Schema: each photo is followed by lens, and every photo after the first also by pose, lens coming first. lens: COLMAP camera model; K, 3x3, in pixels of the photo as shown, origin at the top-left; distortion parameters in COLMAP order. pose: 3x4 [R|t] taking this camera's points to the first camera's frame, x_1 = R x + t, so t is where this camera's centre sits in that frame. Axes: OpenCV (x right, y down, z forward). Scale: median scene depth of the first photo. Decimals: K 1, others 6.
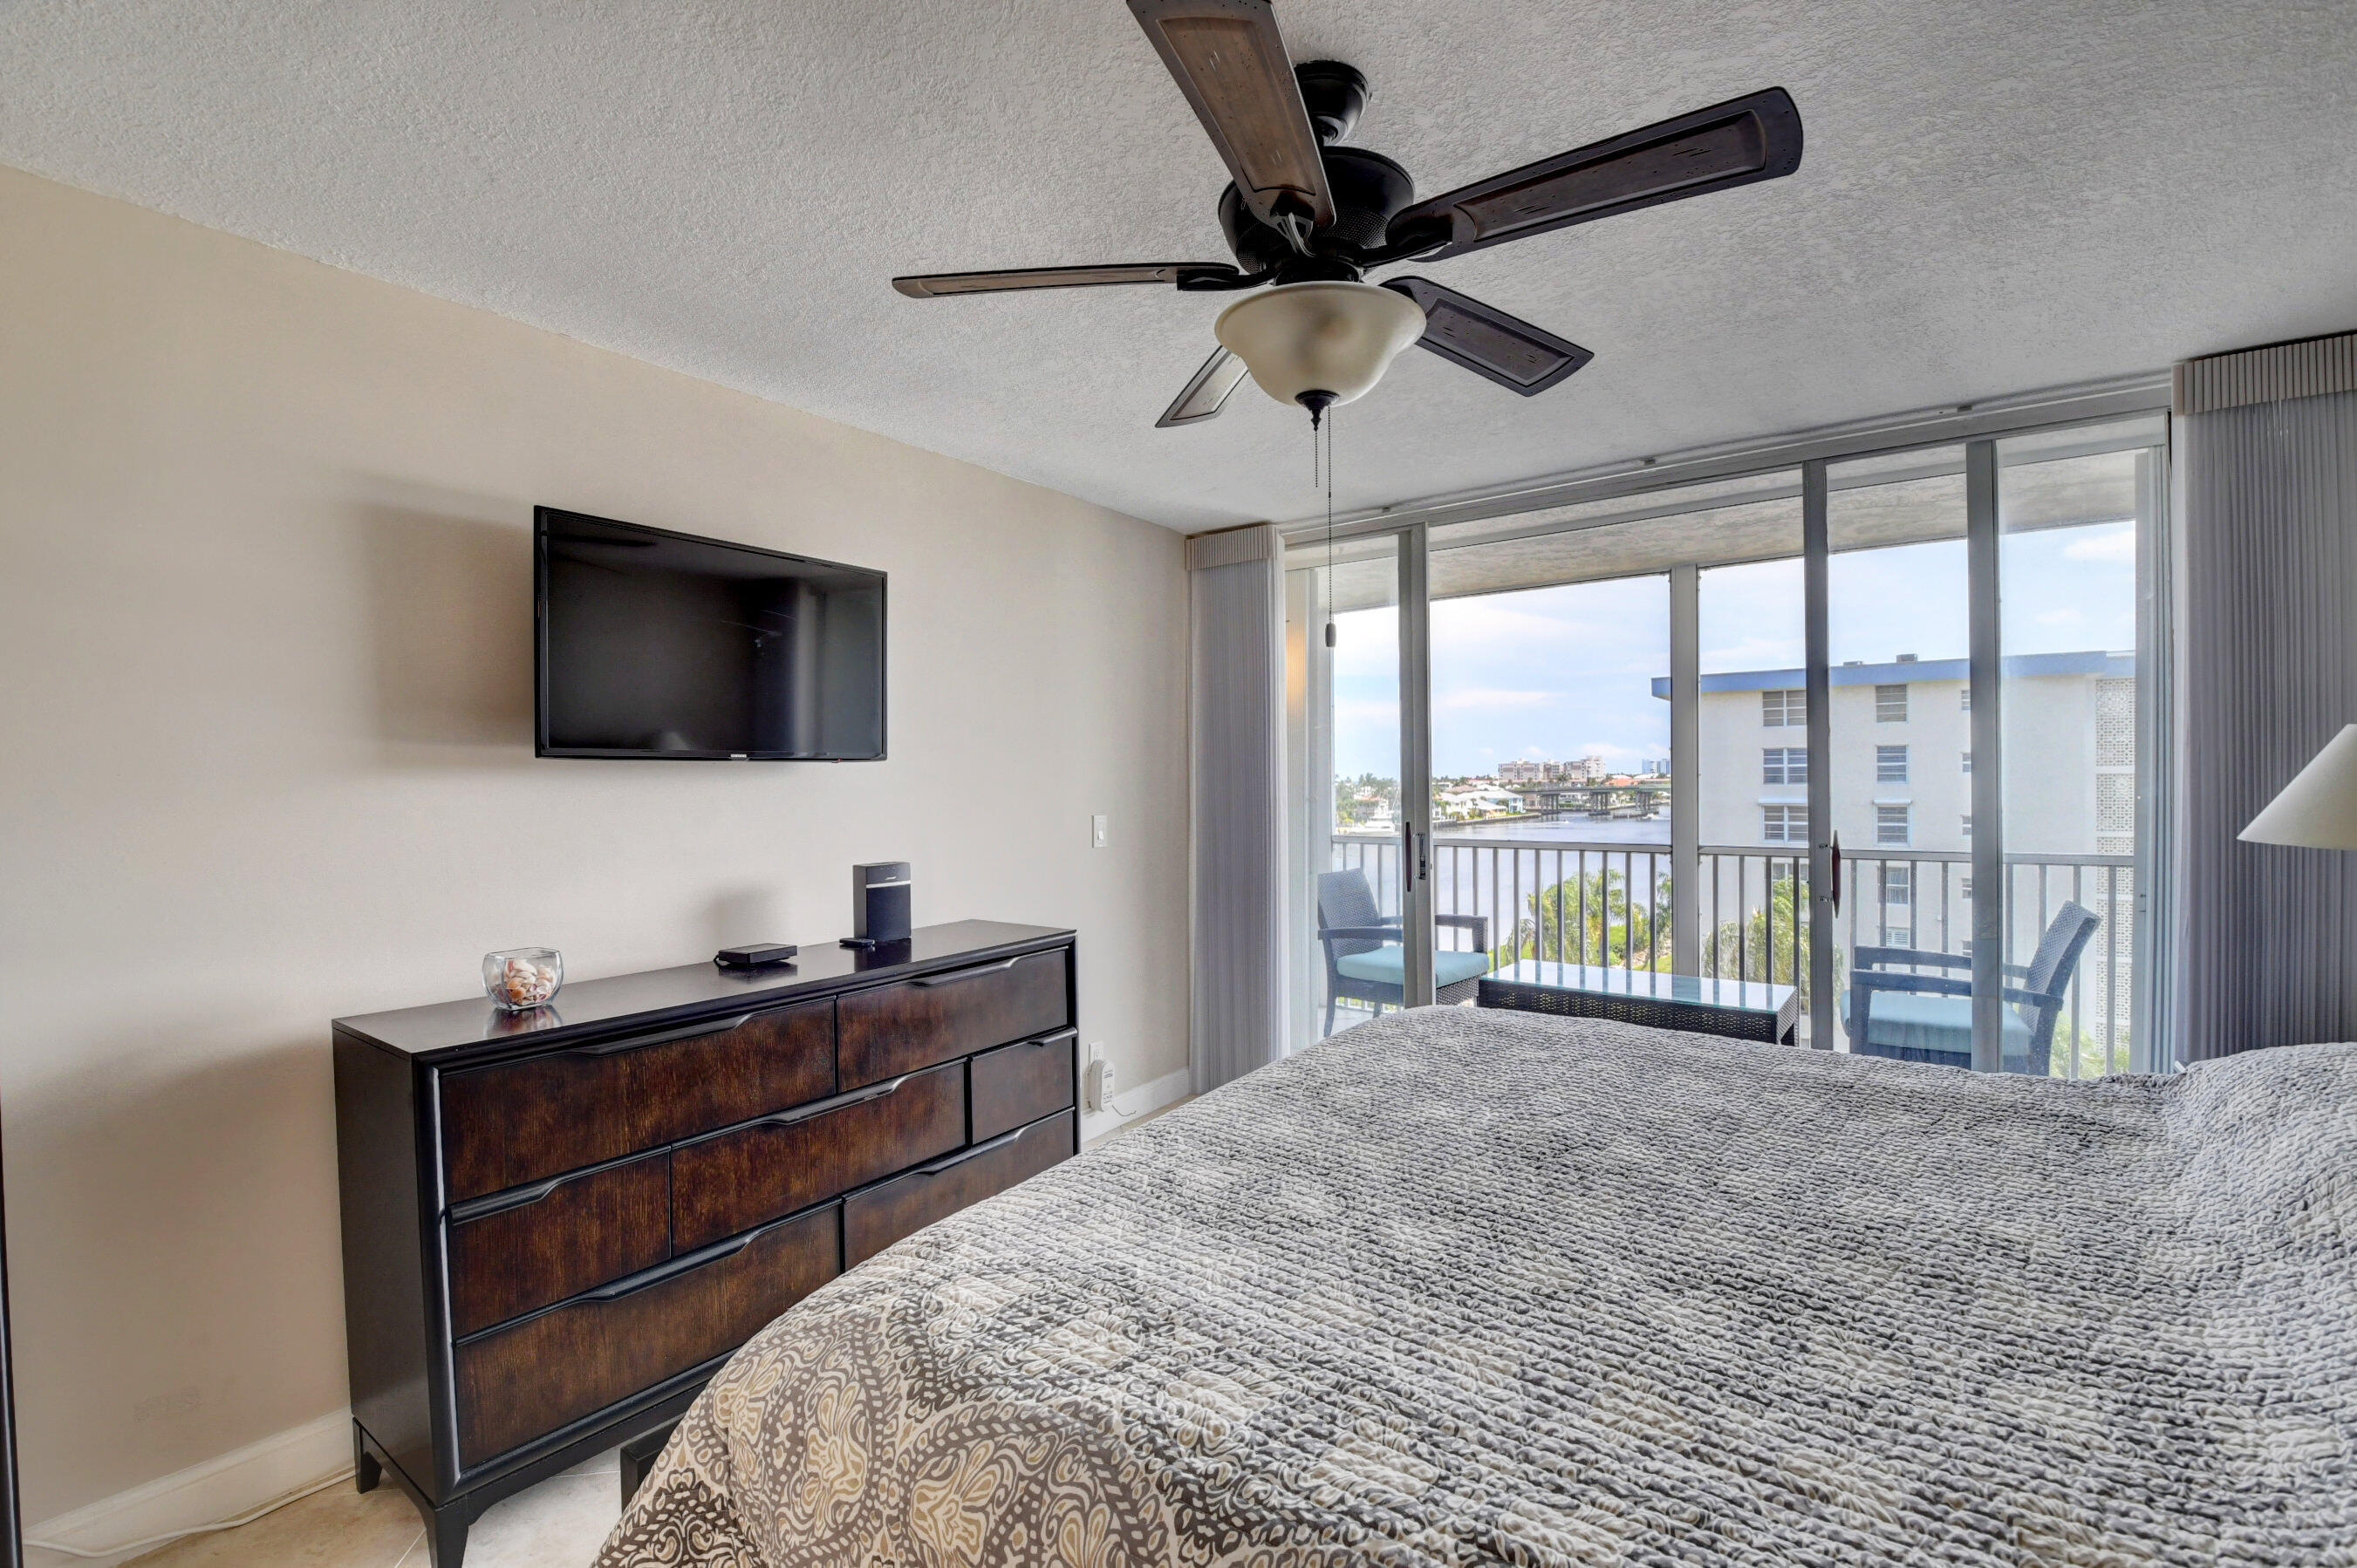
lens RADIAL K [[1048.5, 0, 1175.1], [0, 1048.5, 792.0], [0, 0, 1]] dist [0.019086, -0.031563]
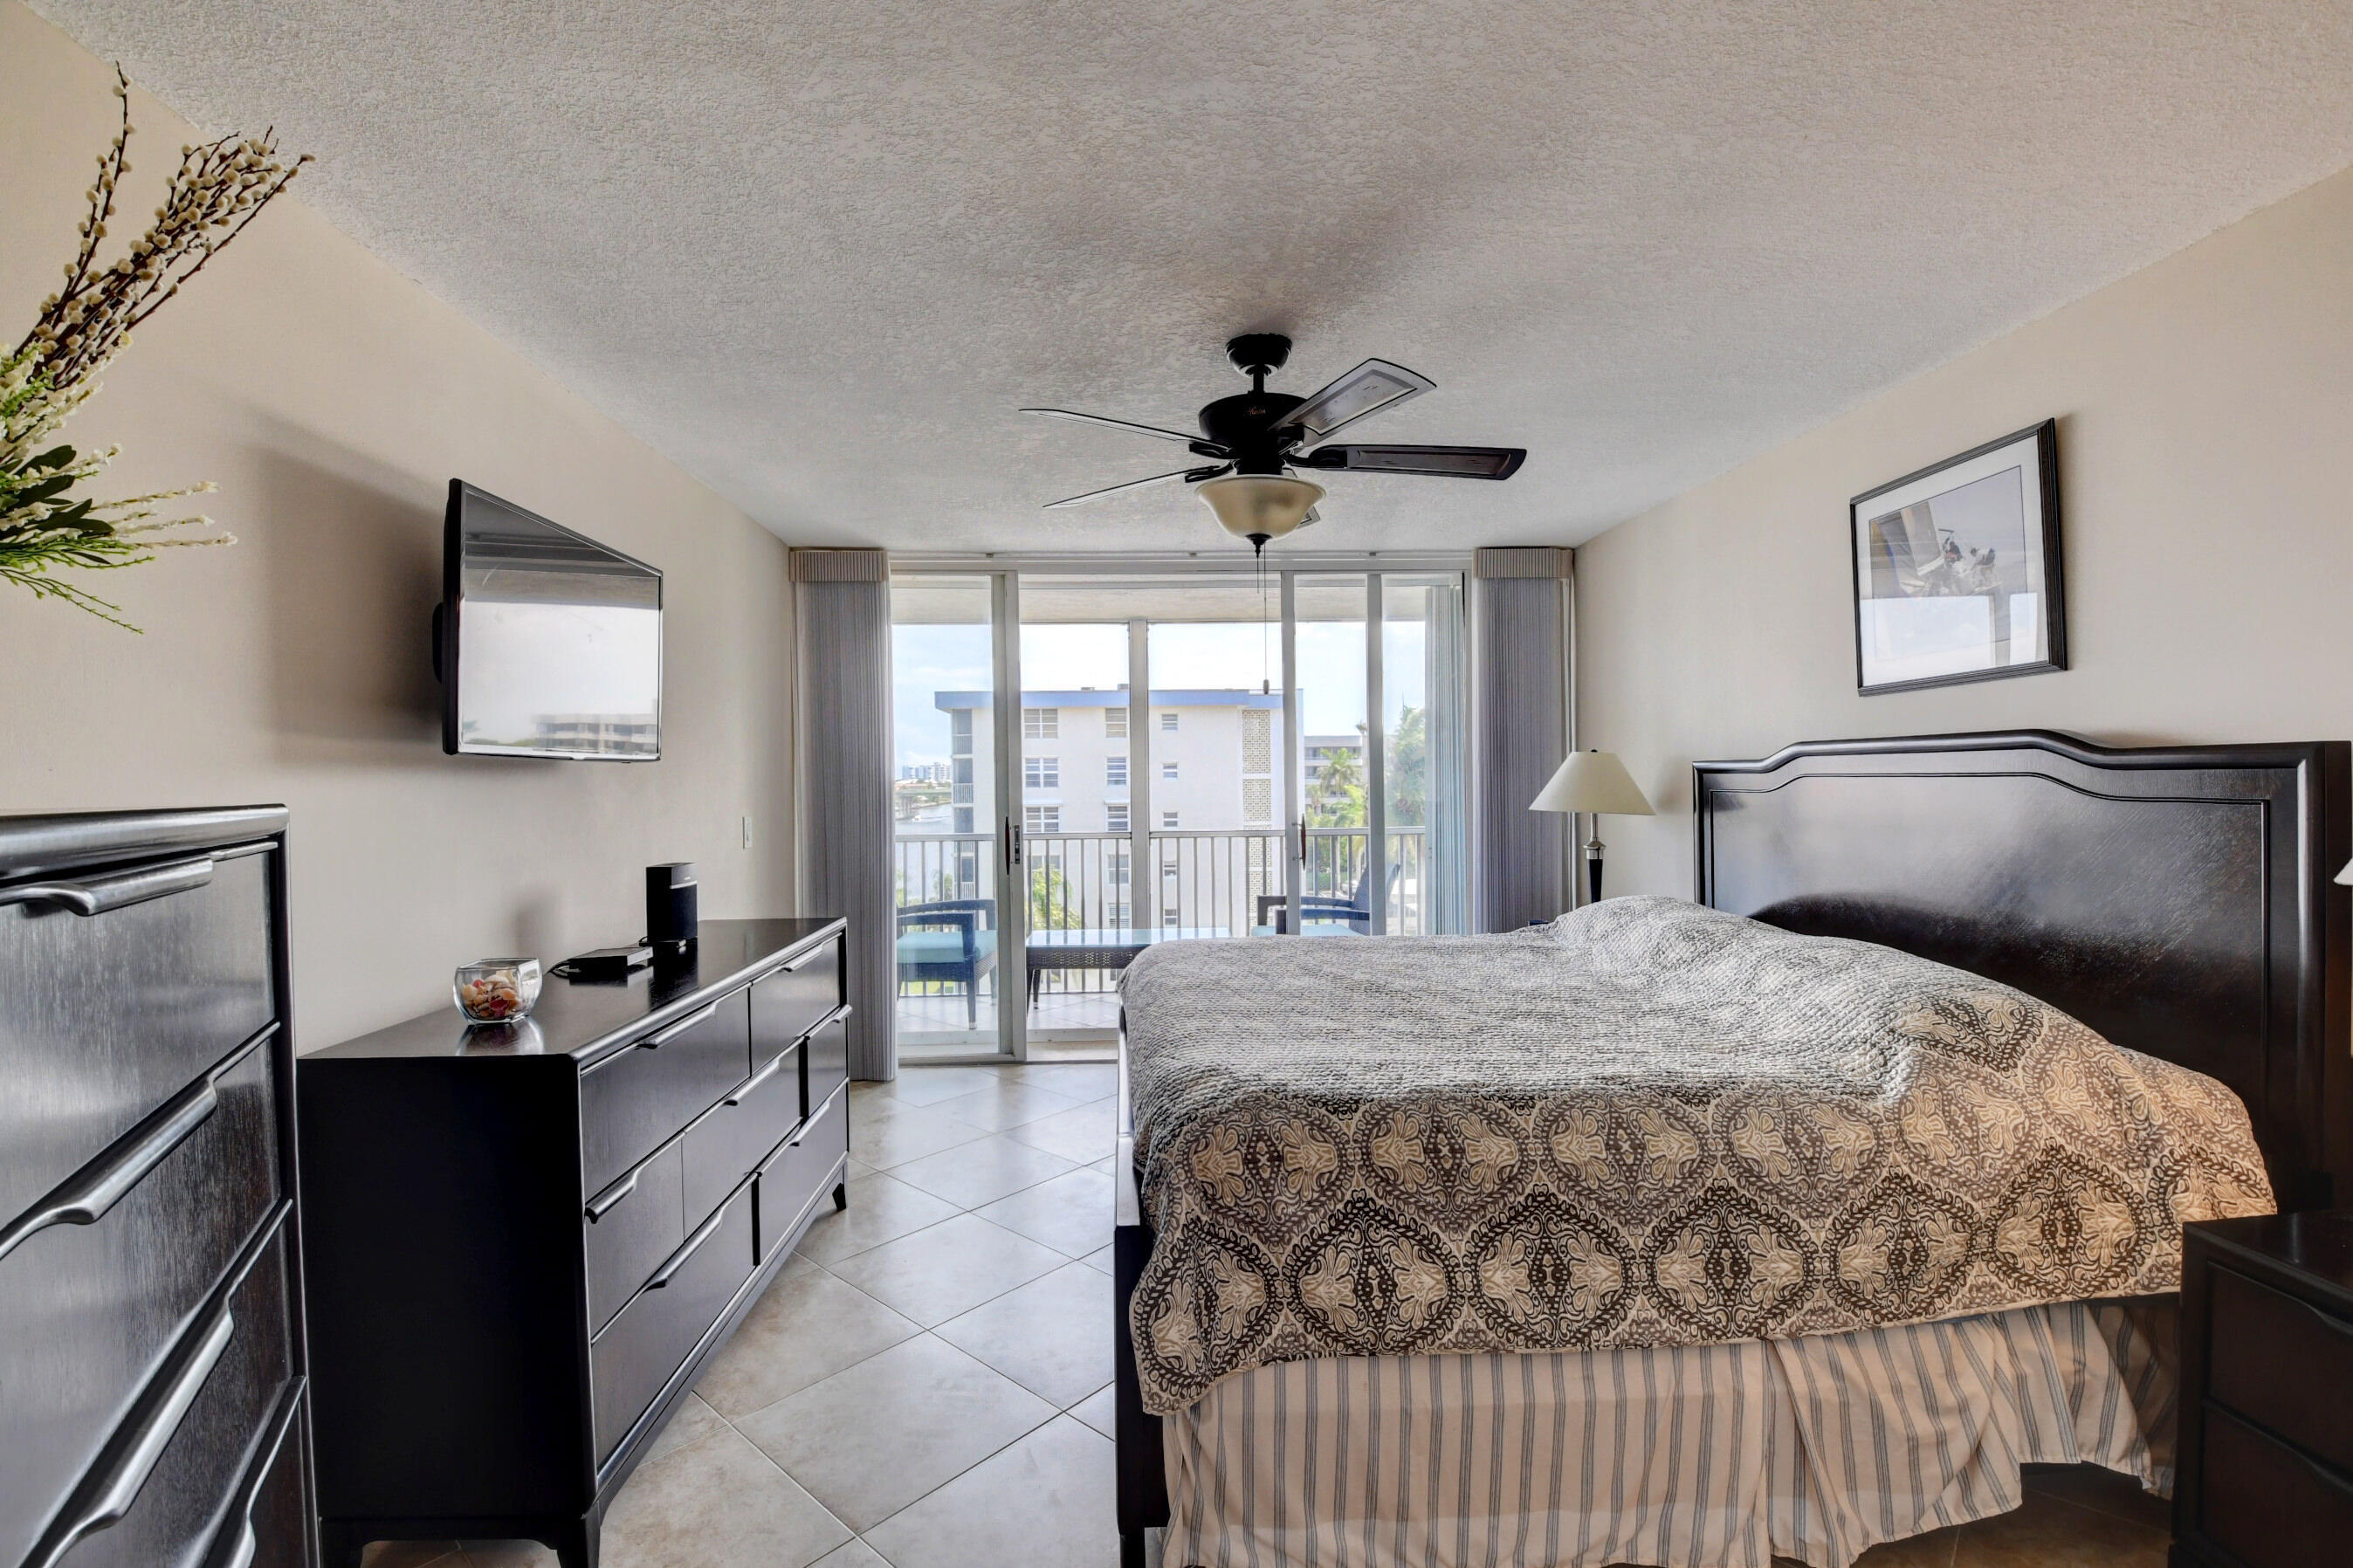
lens RADIAL K [[1042.6, 0, 1184.7], [0, 1042.6, 781.2], [0, 0, 1]] dist [0.002113, 0.000221]
pose [[0.776565, -0.001321, 0.630036, -0.461000], [0.011302, 0.999866, -0.011835, 0.005538], [-0.629936, 0.016312, 0.776475, -0.072349]]
